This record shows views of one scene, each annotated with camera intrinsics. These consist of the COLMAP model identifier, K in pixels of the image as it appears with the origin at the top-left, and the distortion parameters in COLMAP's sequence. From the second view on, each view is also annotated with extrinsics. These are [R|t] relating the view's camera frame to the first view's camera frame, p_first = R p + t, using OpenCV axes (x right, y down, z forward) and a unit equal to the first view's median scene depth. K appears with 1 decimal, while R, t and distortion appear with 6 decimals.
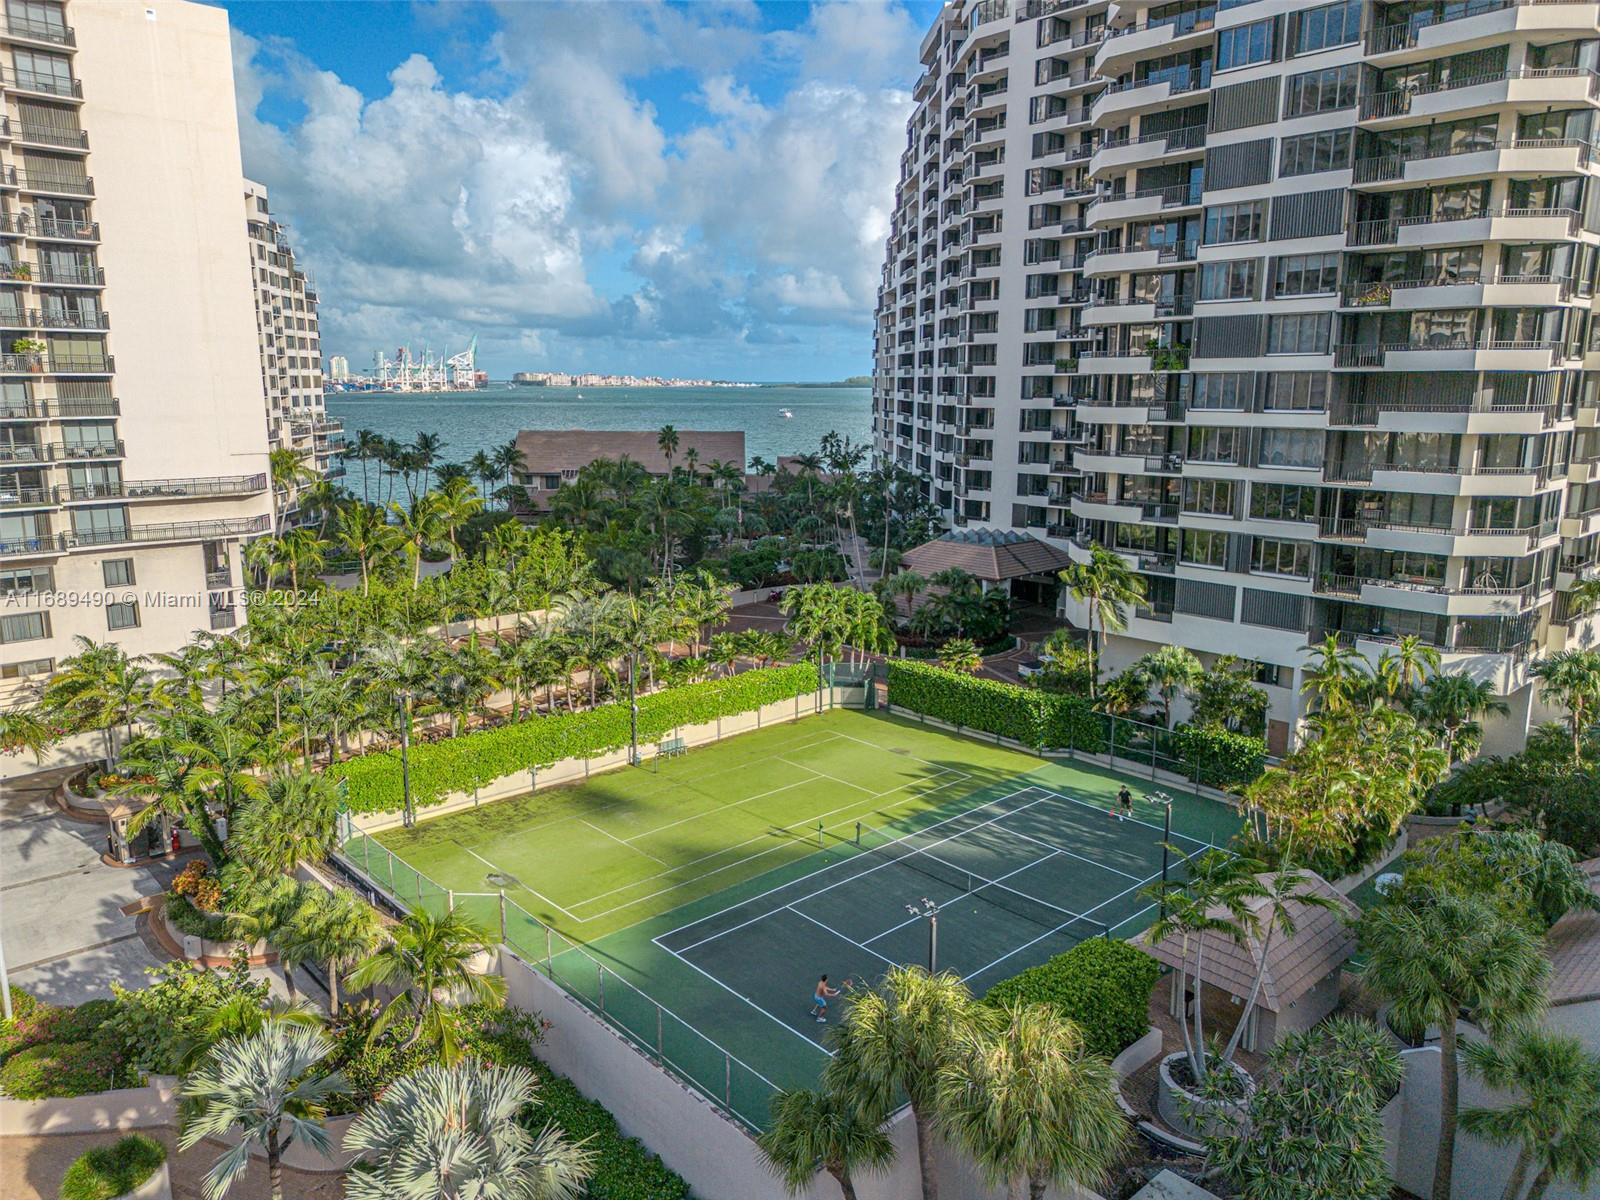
lens RADIAL K [[1104.7, 0, 800.0], [0, 1104.7, 600.0], [0, 0, 1]] dist [0.002672, 0.000792]
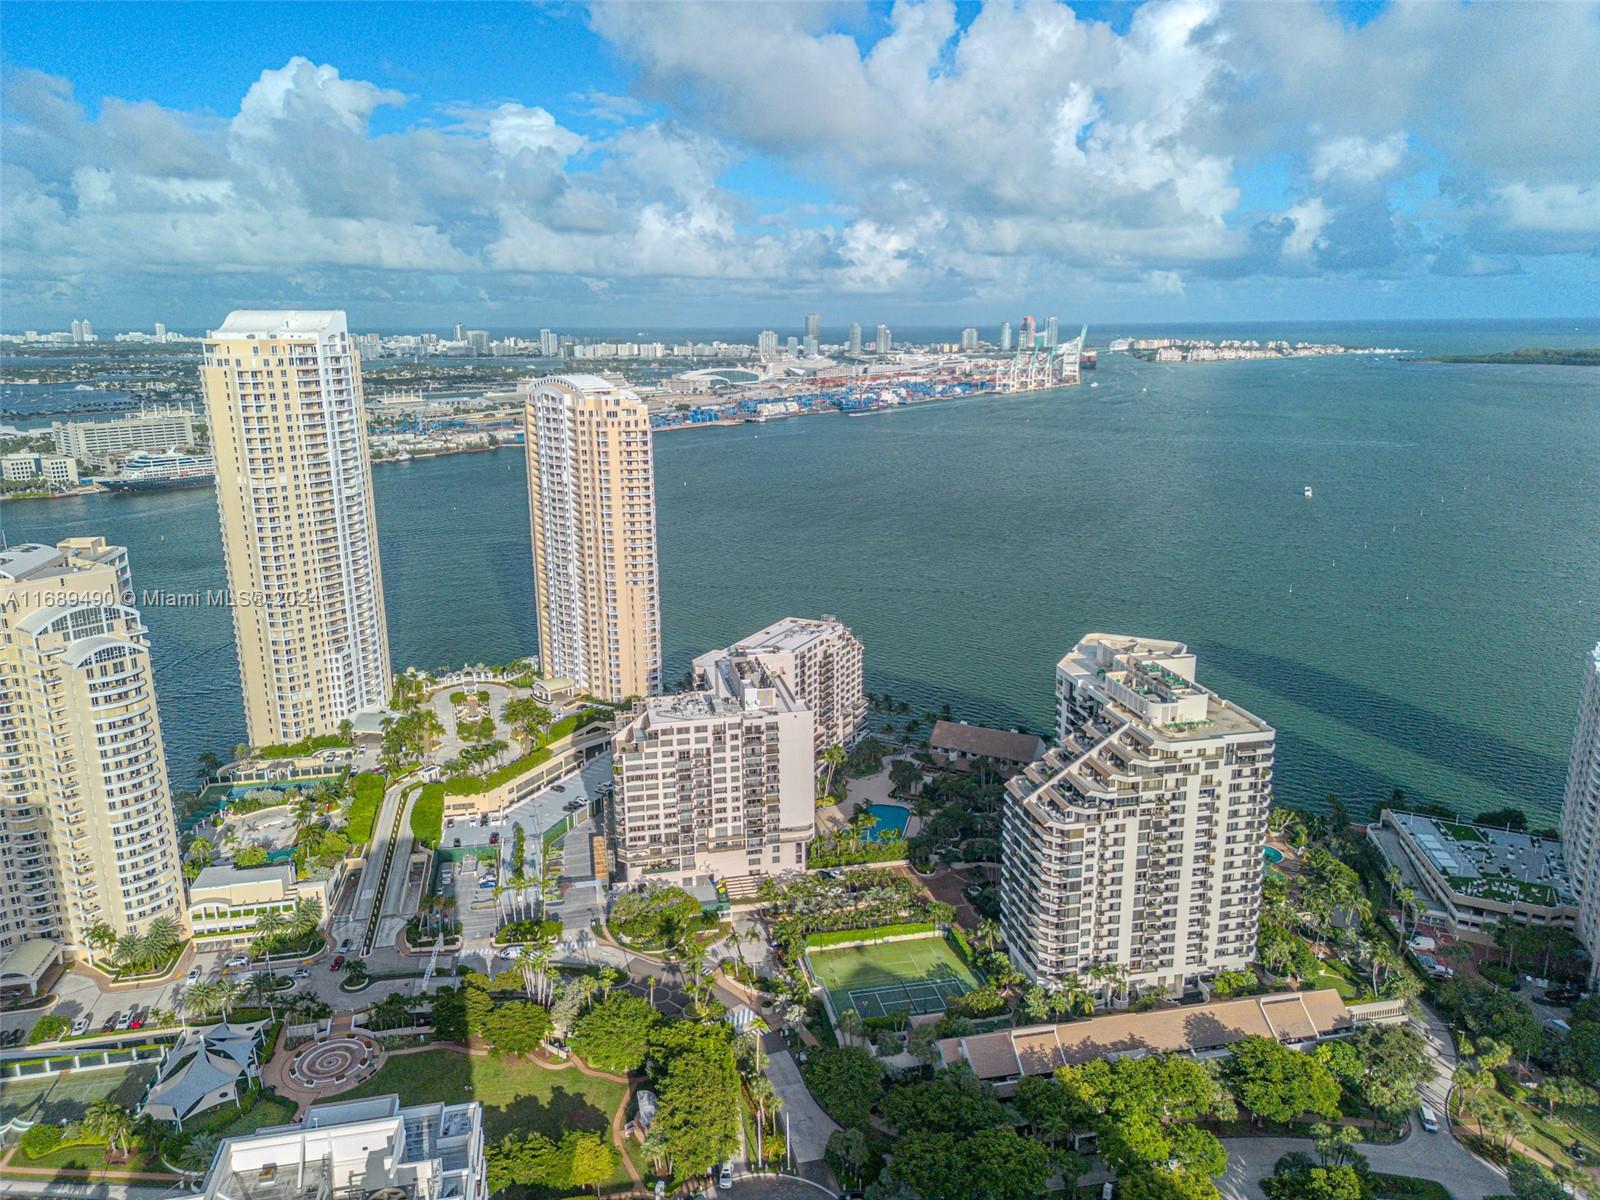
lens RADIAL K [[1104.7, 0, 800.0], [0, 1104.7, 600.0], [0, 0, 1]] dist [0.002672, 0.000792]
pose [[0.856335, 0.117948, -0.502770, 1.345740], [-0.090543, 0.992779, 0.078686, -1.252477], [0.508421, -0.021859, 0.860831, -2.353426]]
